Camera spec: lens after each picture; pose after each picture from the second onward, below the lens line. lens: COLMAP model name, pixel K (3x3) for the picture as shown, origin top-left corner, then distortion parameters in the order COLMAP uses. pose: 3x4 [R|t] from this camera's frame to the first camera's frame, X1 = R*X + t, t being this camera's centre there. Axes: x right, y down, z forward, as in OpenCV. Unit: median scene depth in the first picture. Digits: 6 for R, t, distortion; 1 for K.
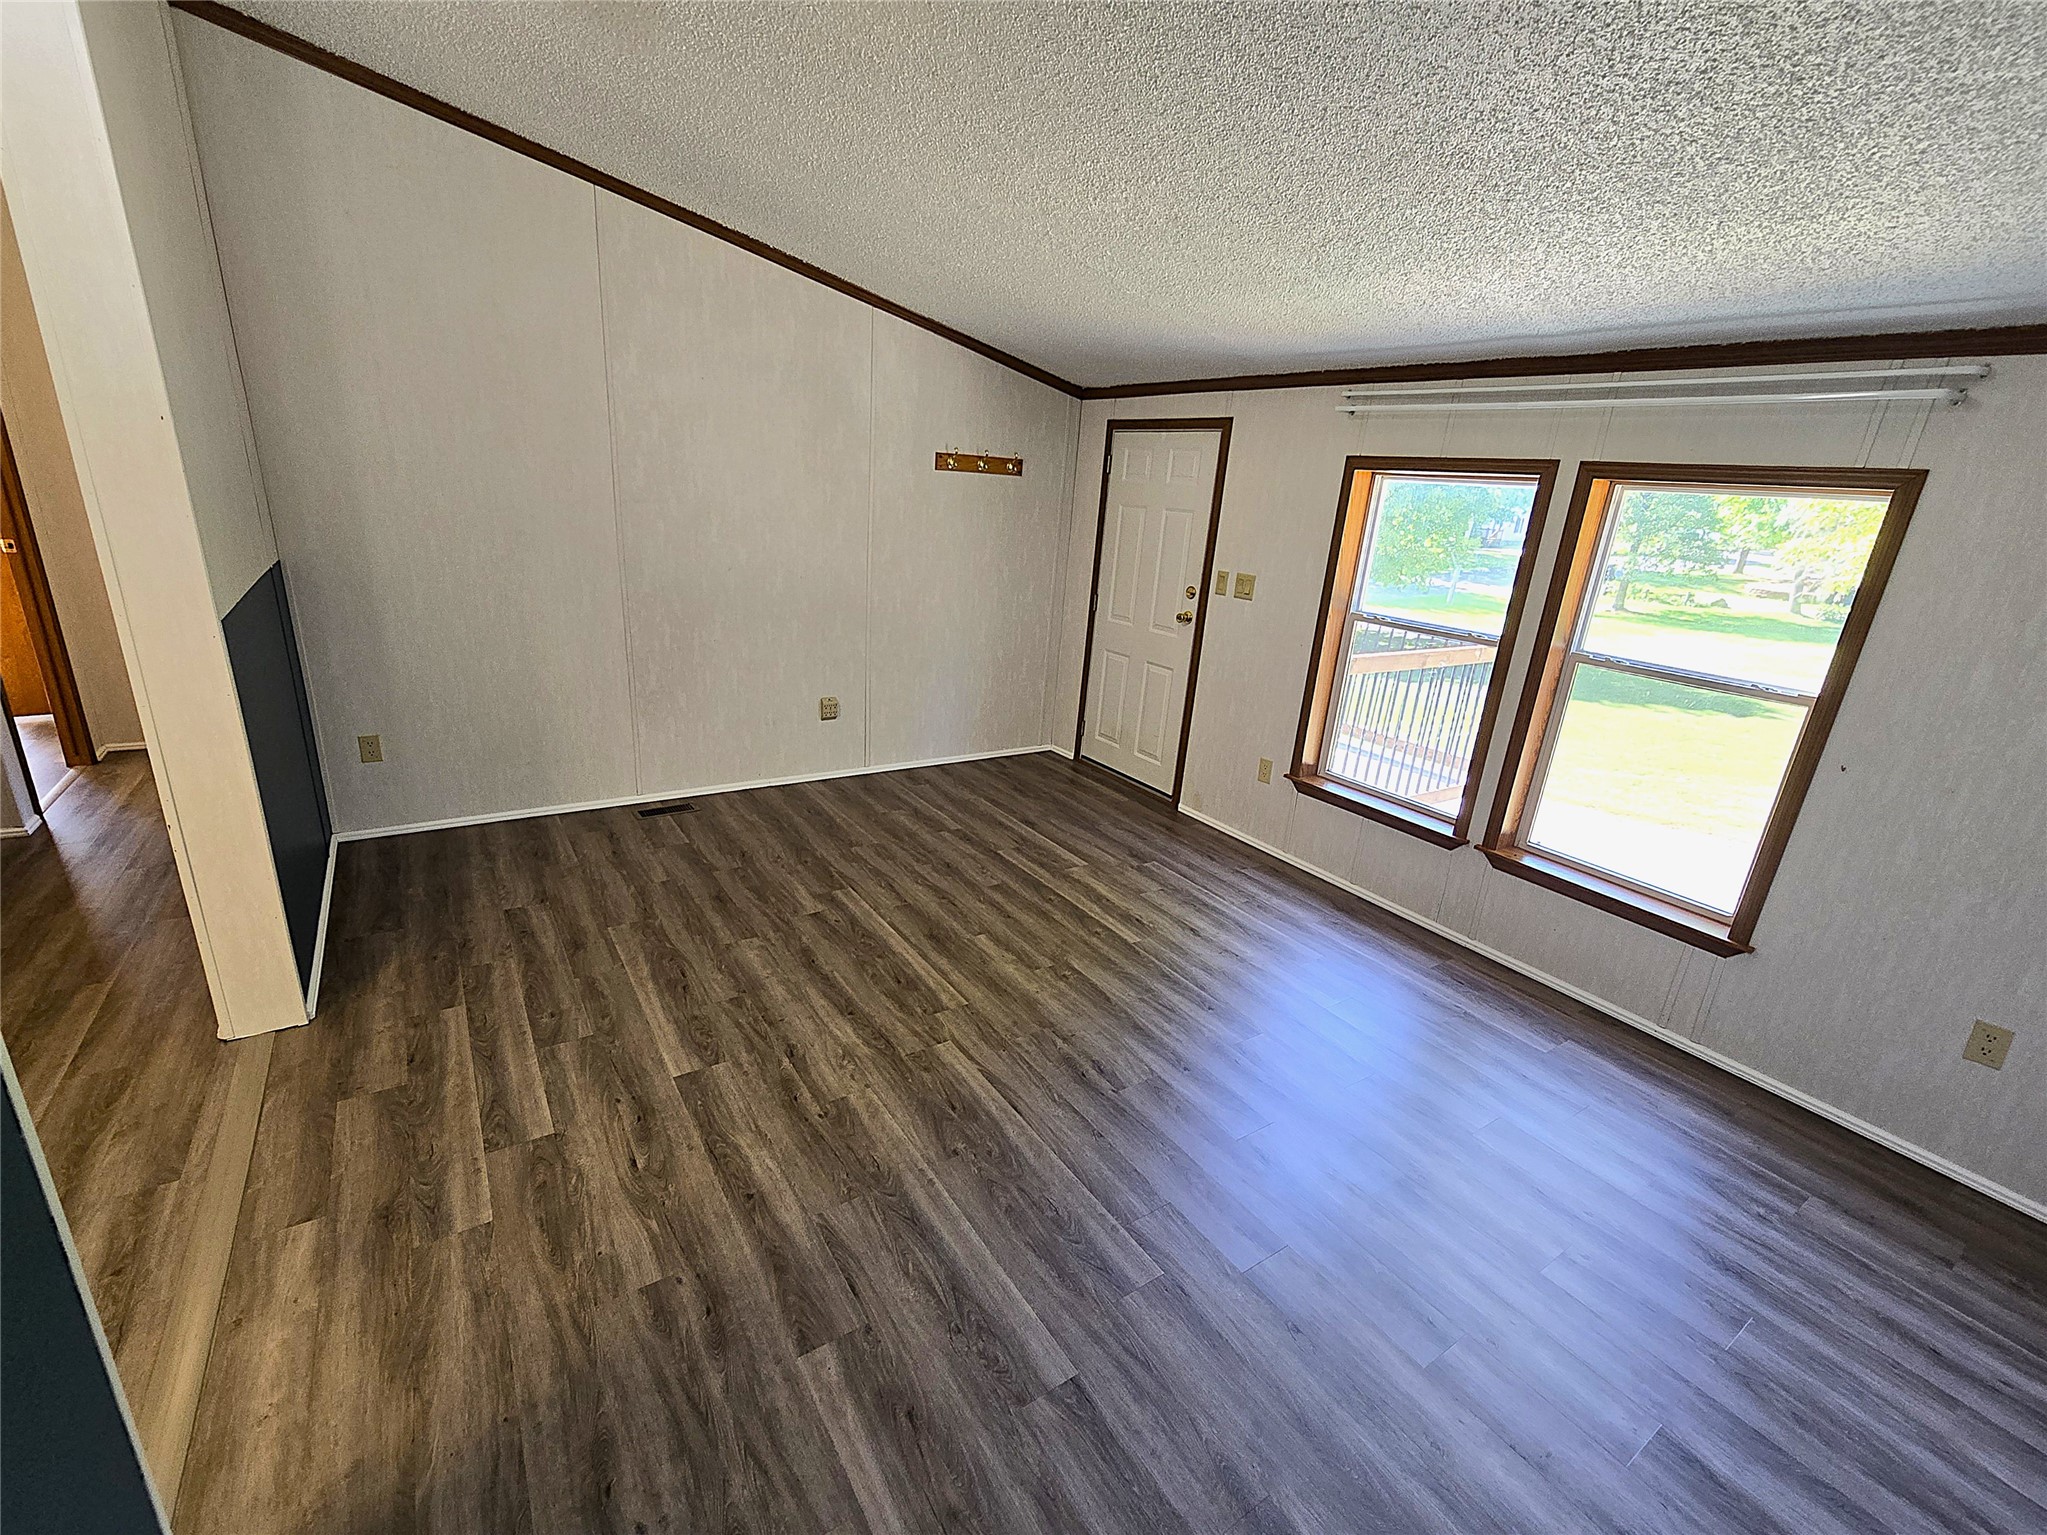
lens RADIAL K [[878.6, 0, 1012.5], [0, 878.6, 785.3], [0, 0, 1]] dist [-0.003508, -0.000425]
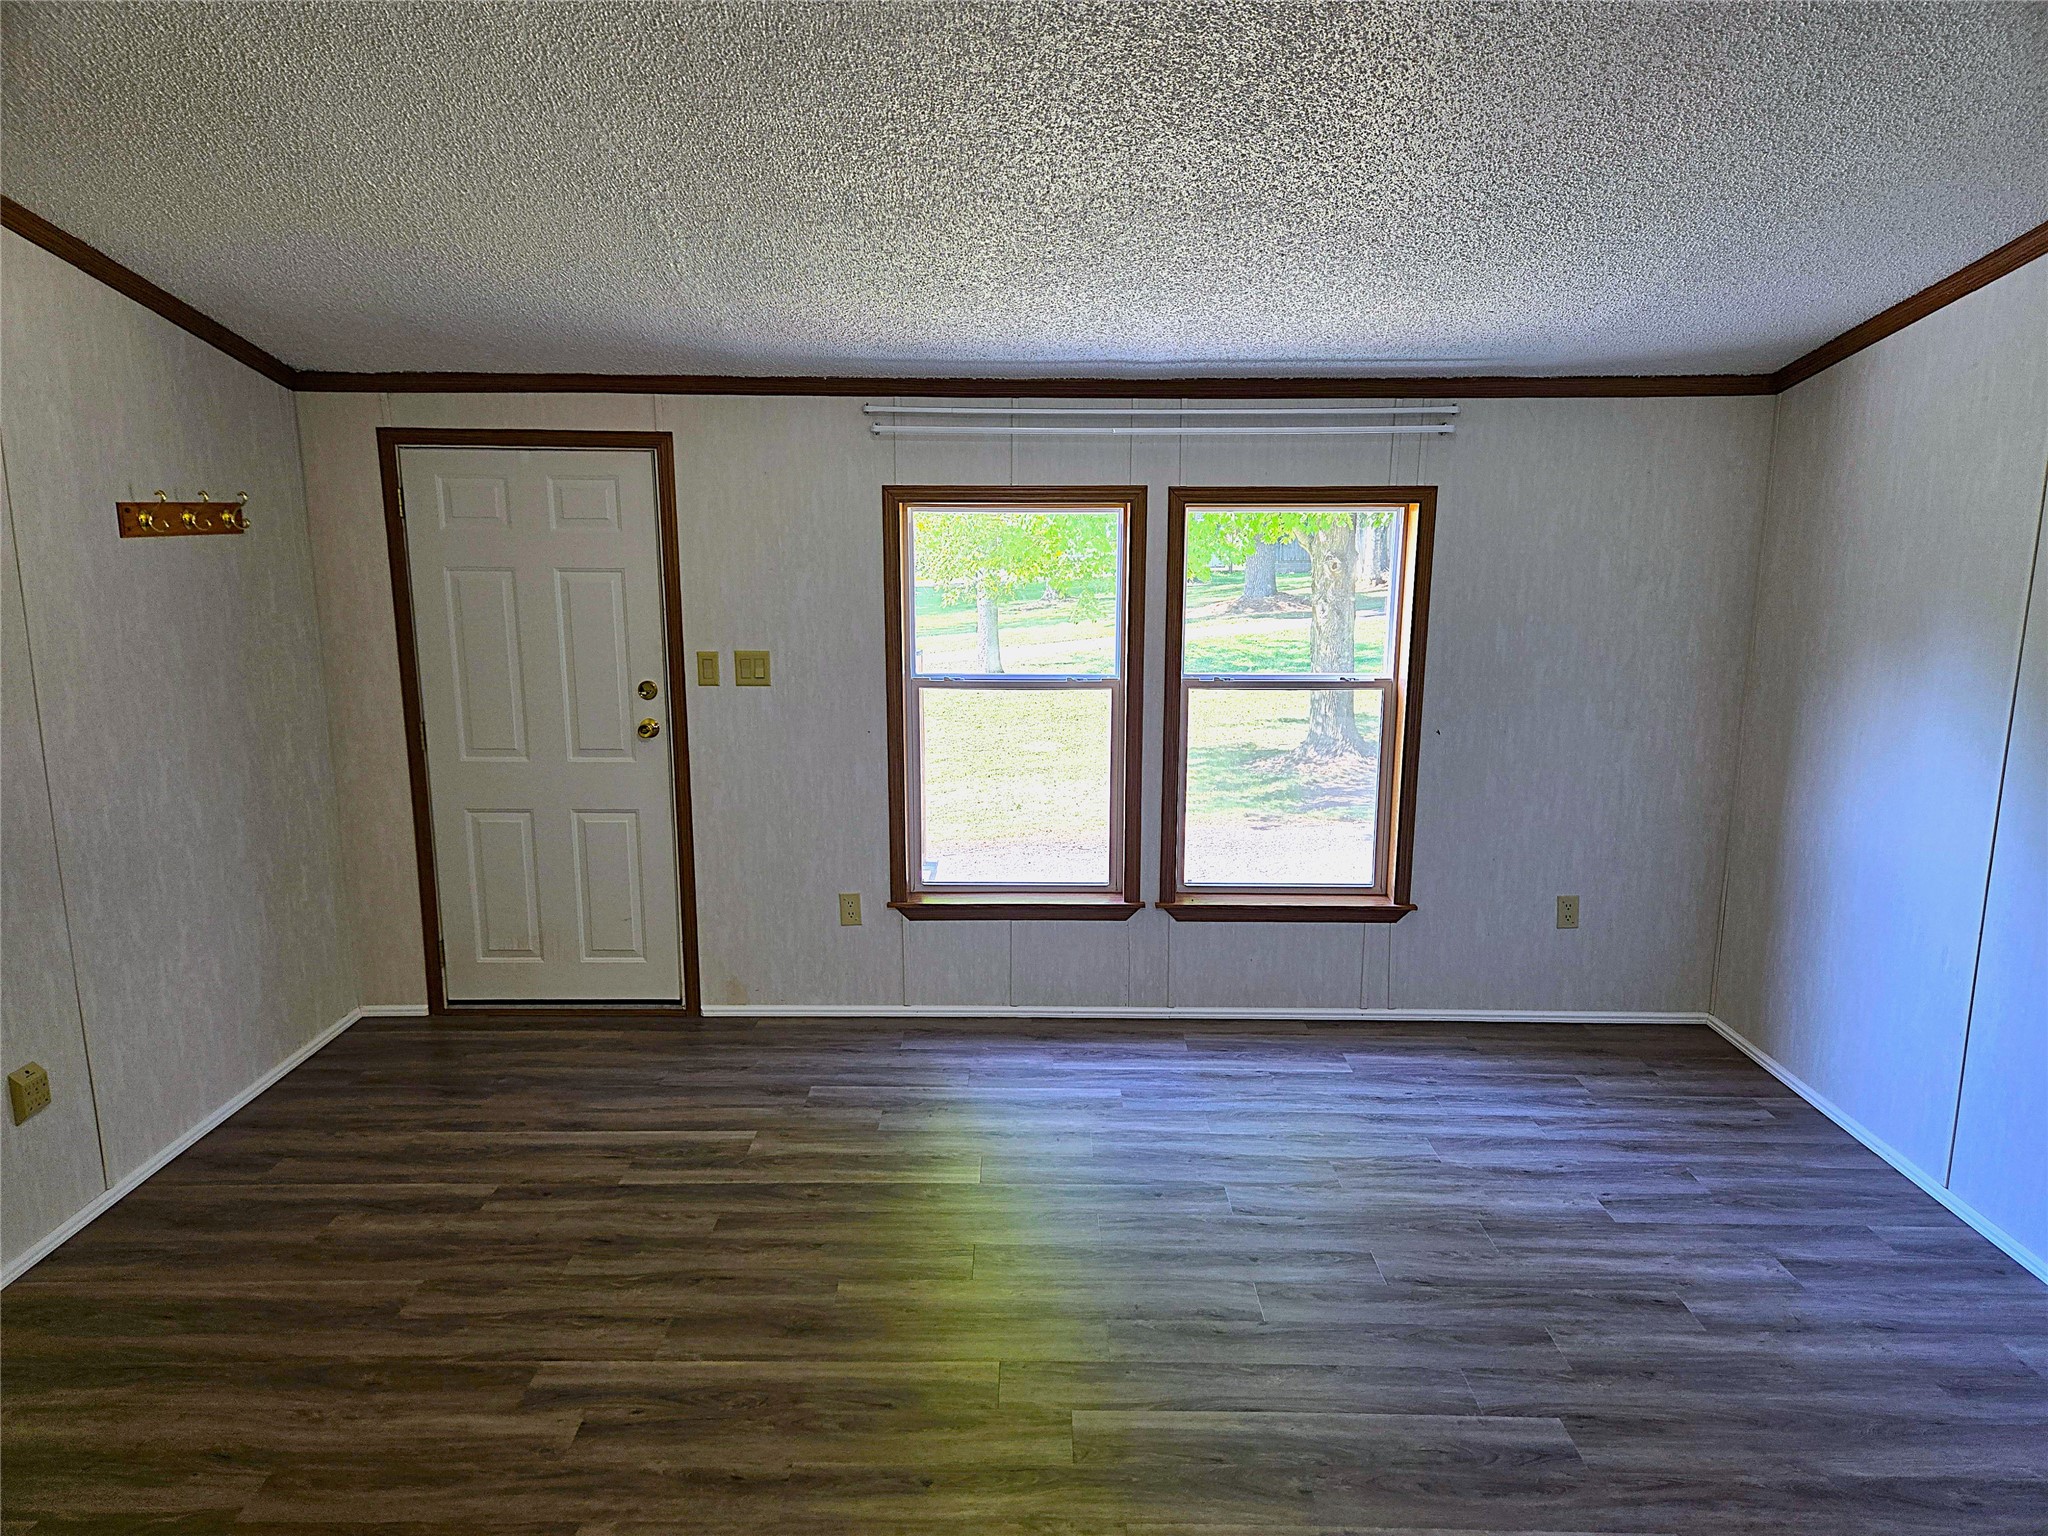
lens RADIAL K [[1357.6, 0, 1024.1], [0, 1357.6, 792.6], [0, 0, 1]] dist [0.067462, -0.054155]
pose [[0.552969, -0.234156, 0.799622, -0.563760], [0.303865, 0.950275, 0.068138, -0.157560], [-0.775816, 0.205299, 0.596625, 0.233890]]
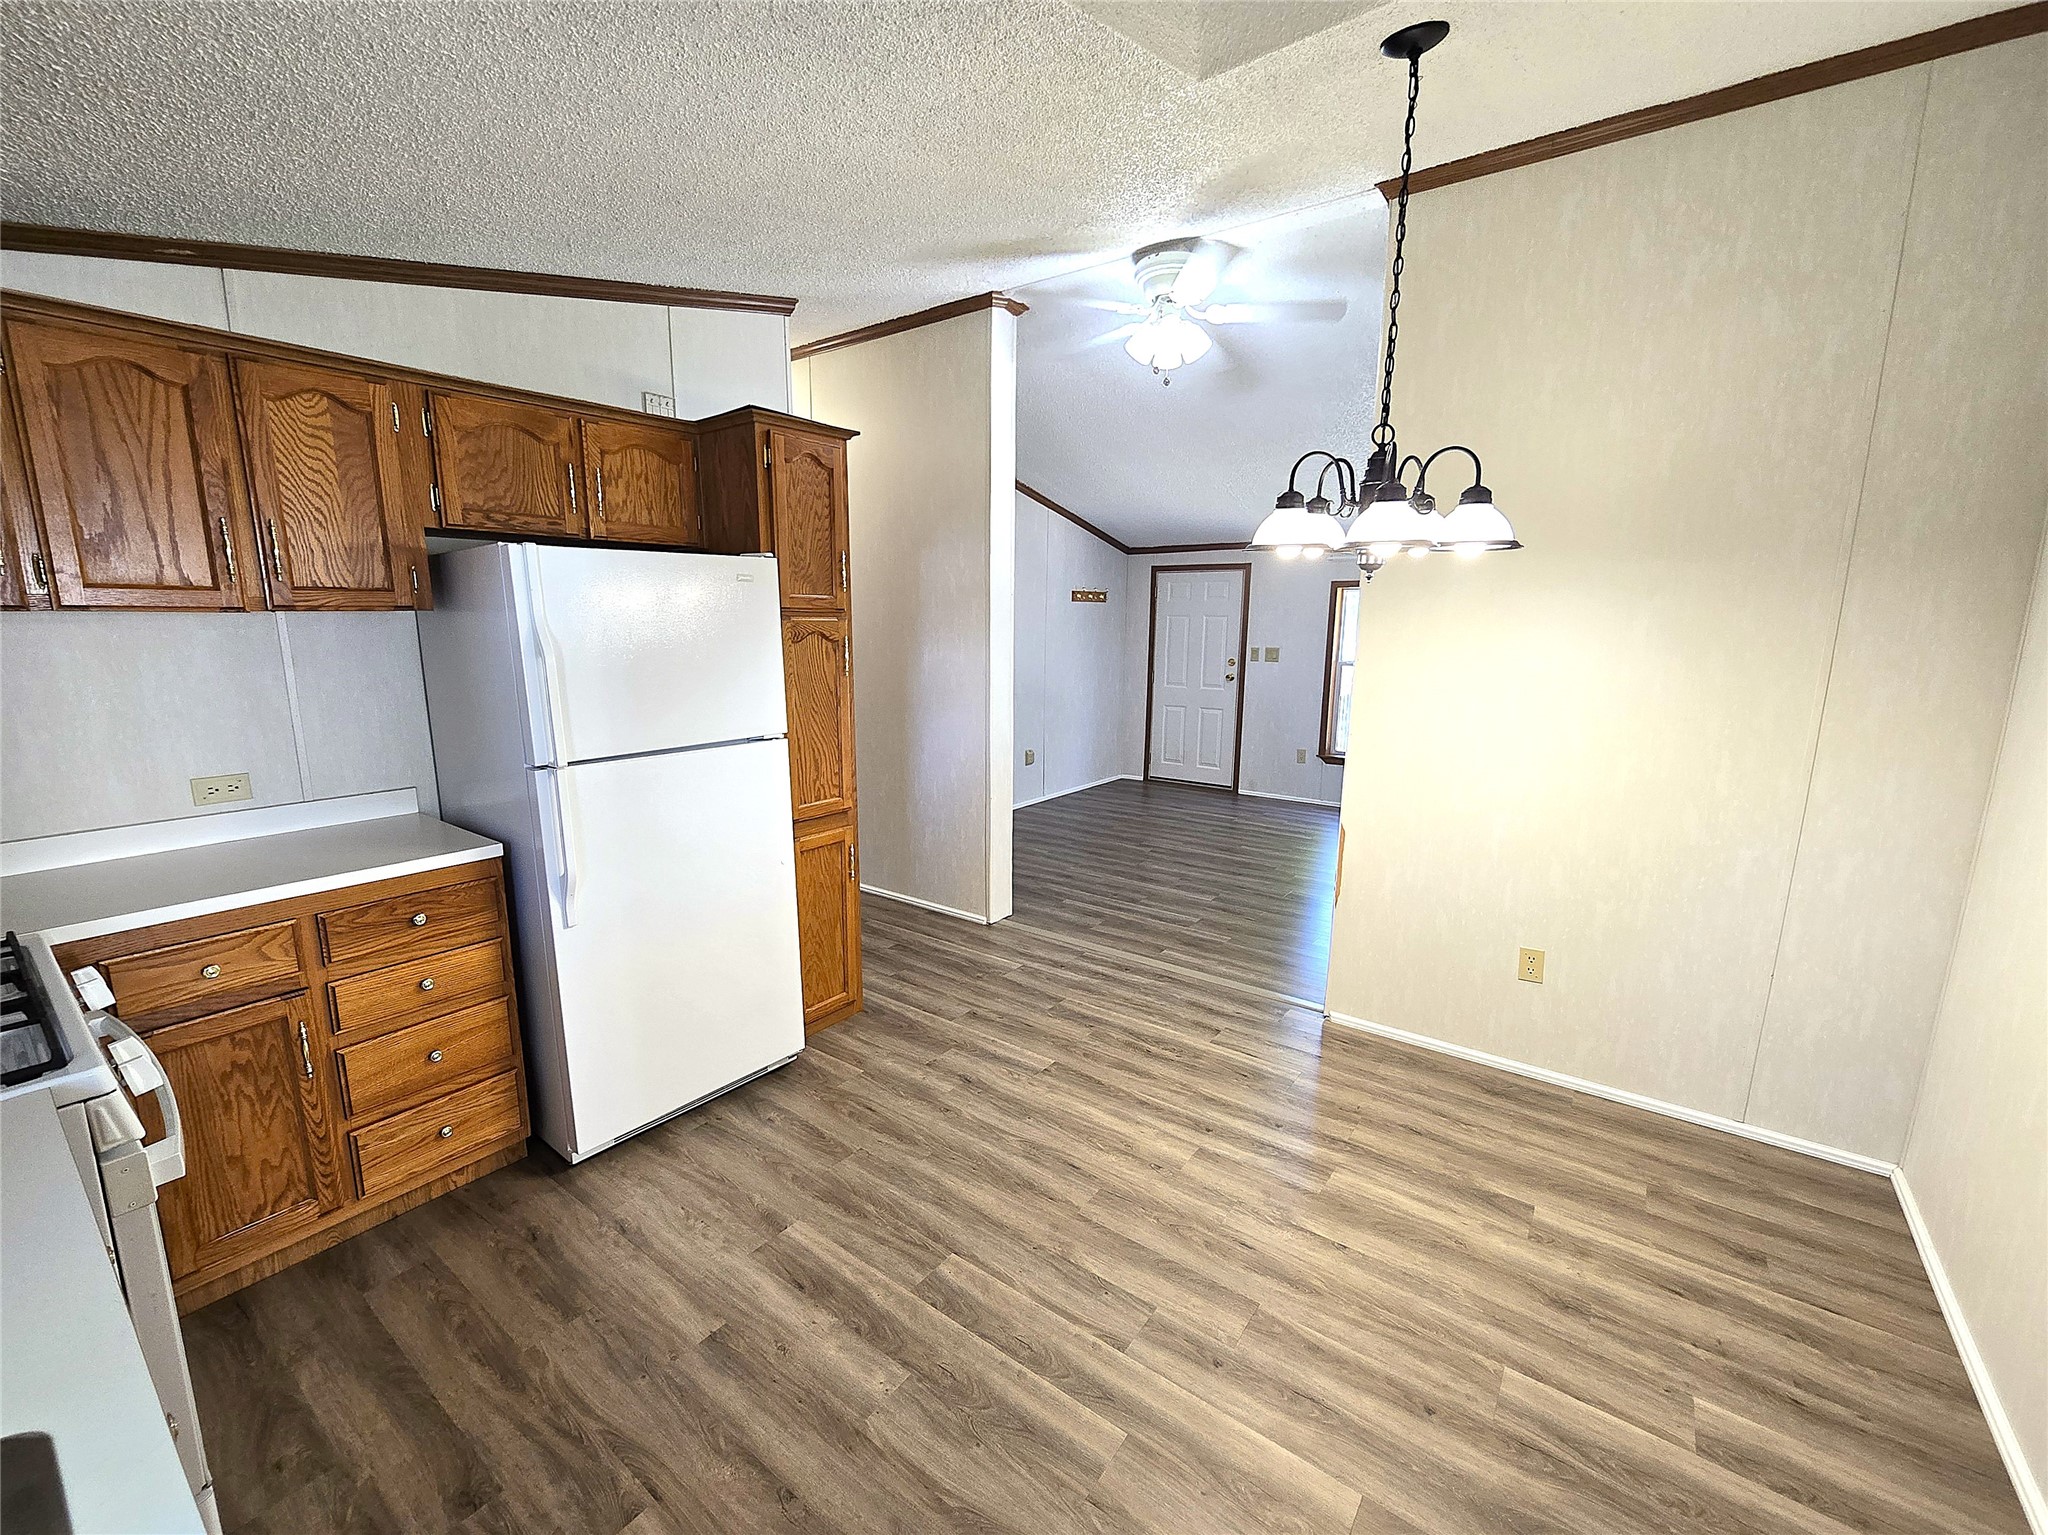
lens RADIAL K [[853.1, 0, 1006.1], [0, 853.1, 782.8], [0, 0, 1]] dist [0.001301, 0.000187]
pose [[0.941472, -0.126109, 0.312613, -0.898500], [0.164743, 0.981222, -0.100318, 0.121785], [-0.294092, 0.145948, 0.944568, -0.467567]]
